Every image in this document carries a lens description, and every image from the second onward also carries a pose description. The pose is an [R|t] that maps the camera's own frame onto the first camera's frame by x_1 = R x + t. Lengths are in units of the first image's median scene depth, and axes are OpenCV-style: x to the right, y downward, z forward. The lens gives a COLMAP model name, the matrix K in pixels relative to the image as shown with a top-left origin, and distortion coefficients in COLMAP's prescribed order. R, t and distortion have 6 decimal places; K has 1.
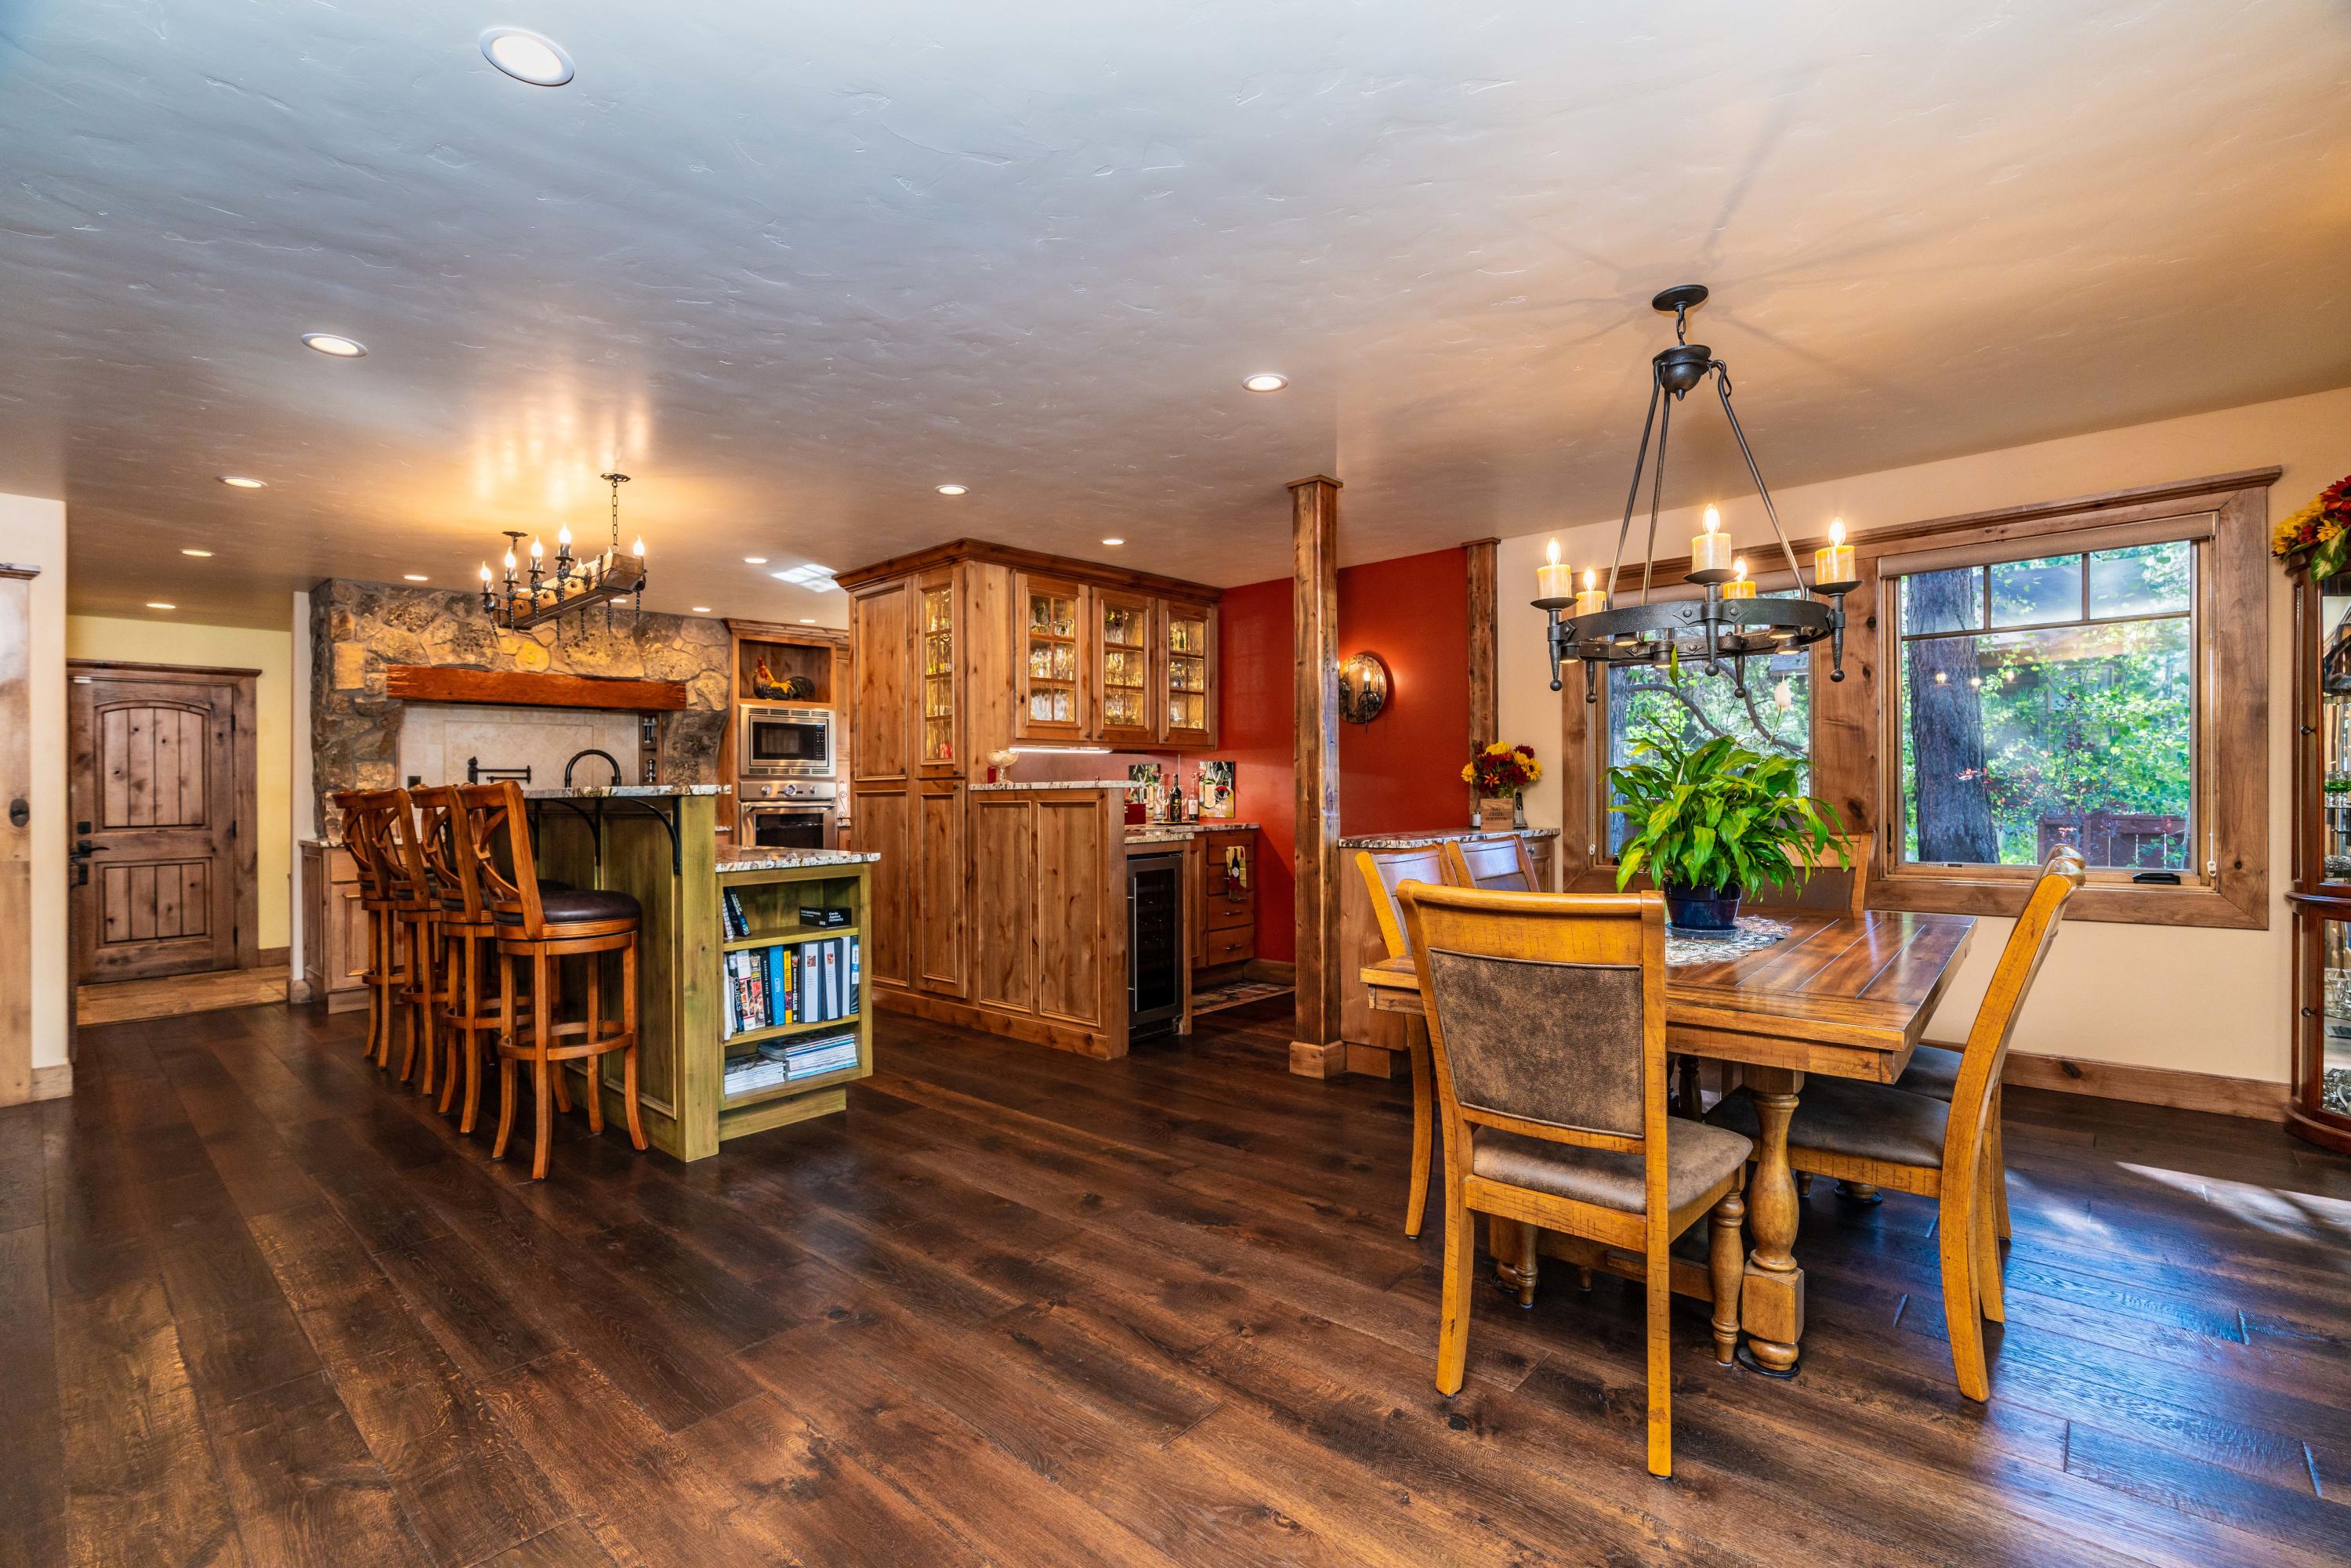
lens RADIAL K [[1059.3, 0, 1168.4], [0, 1059.3, 789.4], [0, 0, 1]] dist [-0.012156, 0.006249]
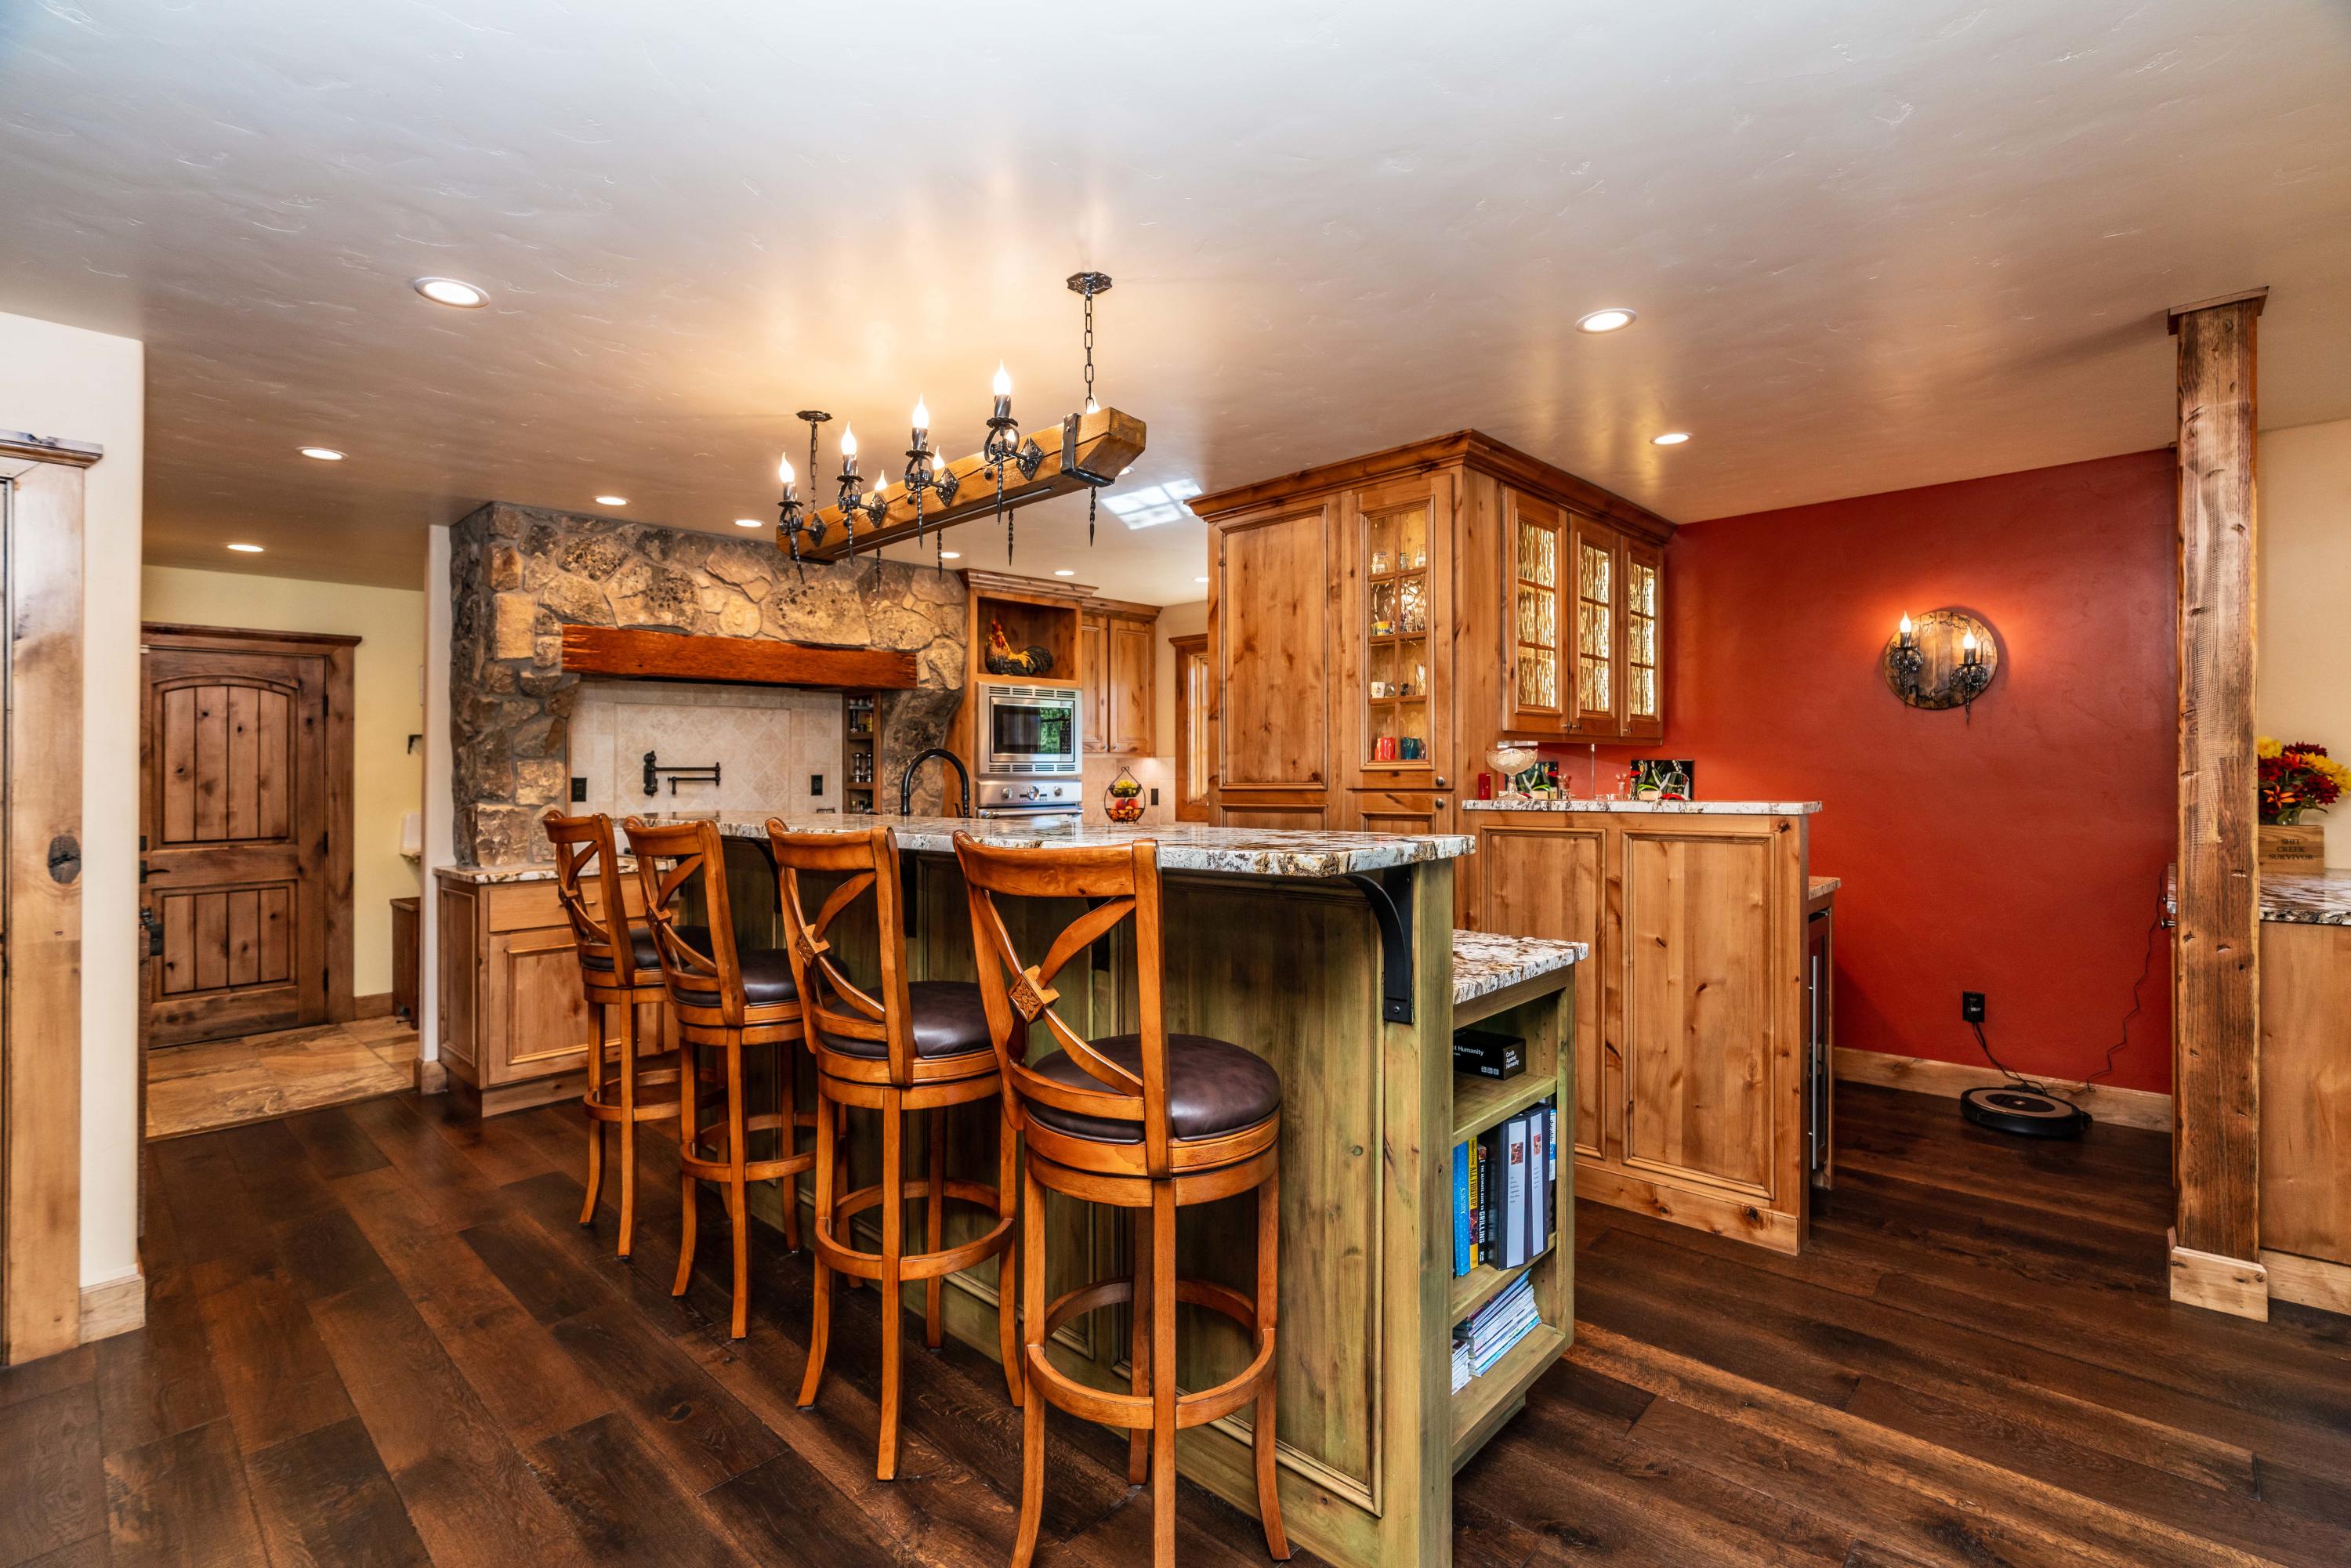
lens RADIAL K [[1059.3, 0, 1161.4], [0, 1059.3, 760.2], [0, 0, 1]] dist [-0.012156, 0.006249]
pose [[0.999893, 0.002063, -0.014474, -0.329141], [-0.002196, 0.999956, -0.009165, -0.021009], [0.014455, 0.009195, 0.999853, 0.294507]]
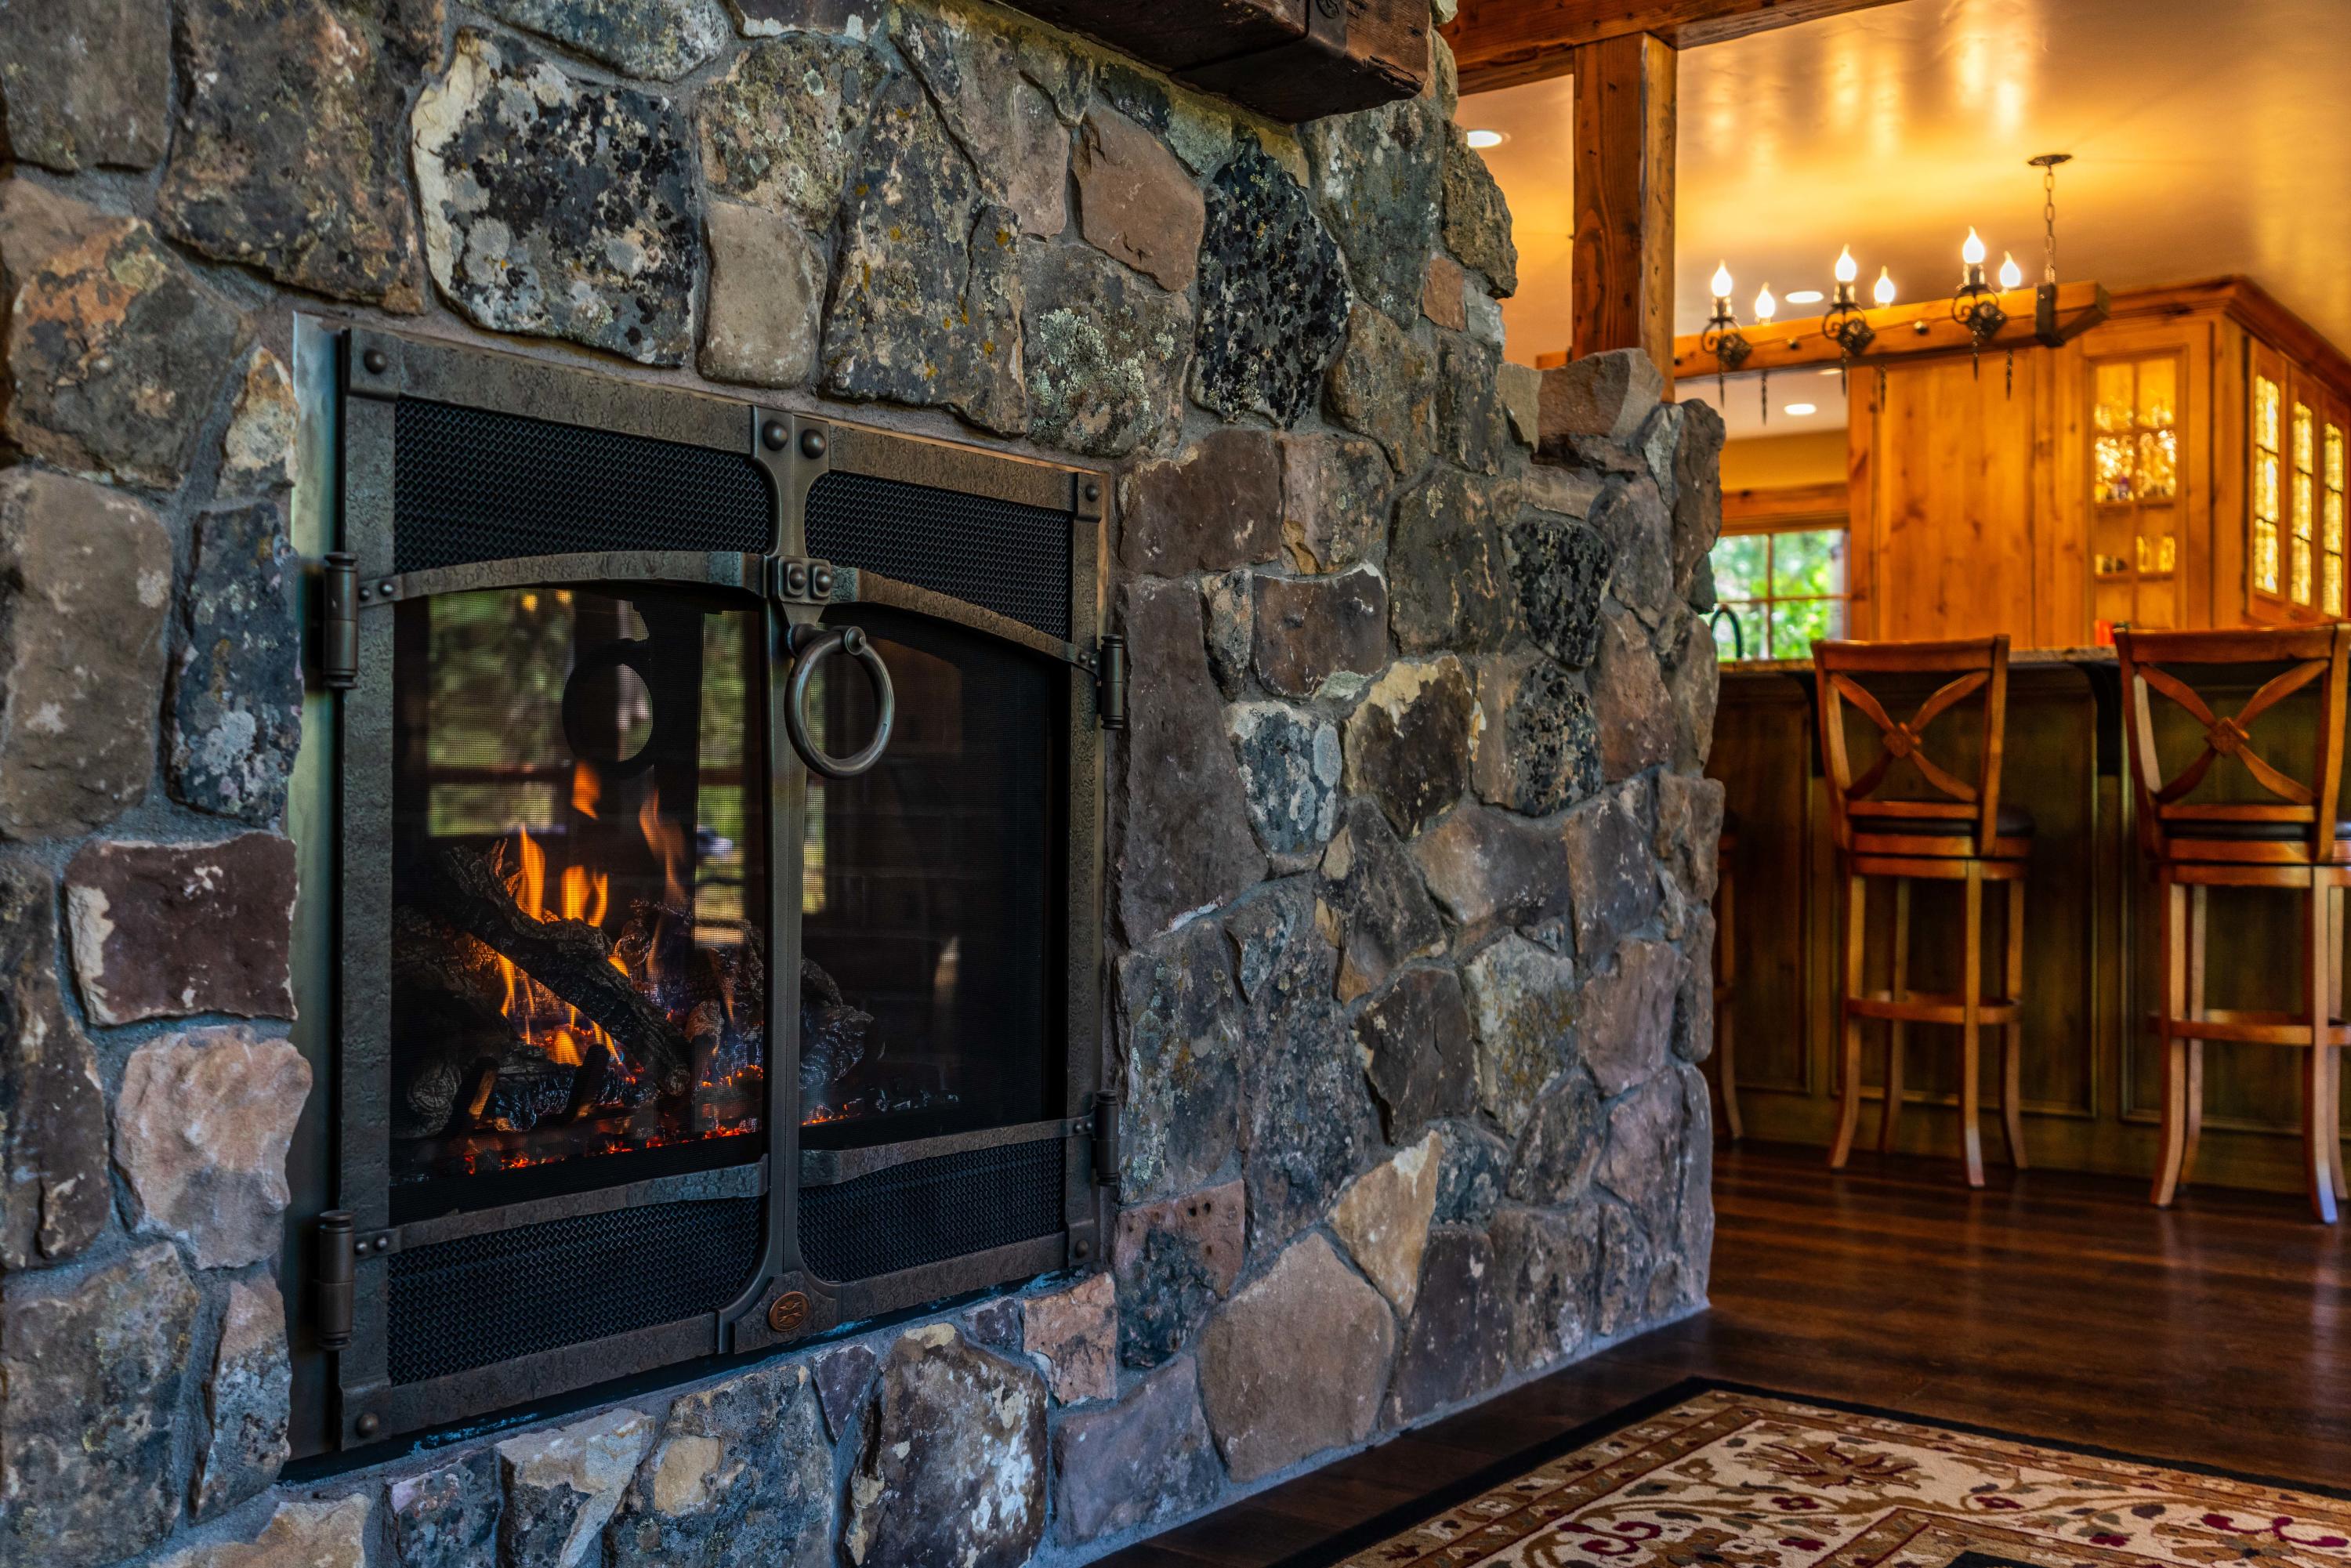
lens RADIAL K [[2276.5, 0, 1164.4], [0, 2276.5, 791.1], [0, 0, 1]] dist [0.018762, 0.000000]
pose [[0.993849, 0.019604, 0.108999, -0.820444], [-0.018790, 0.999787, -0.008491, 0.067978], [-0.109142, 0.006391, 0.994006, -0.196382]]
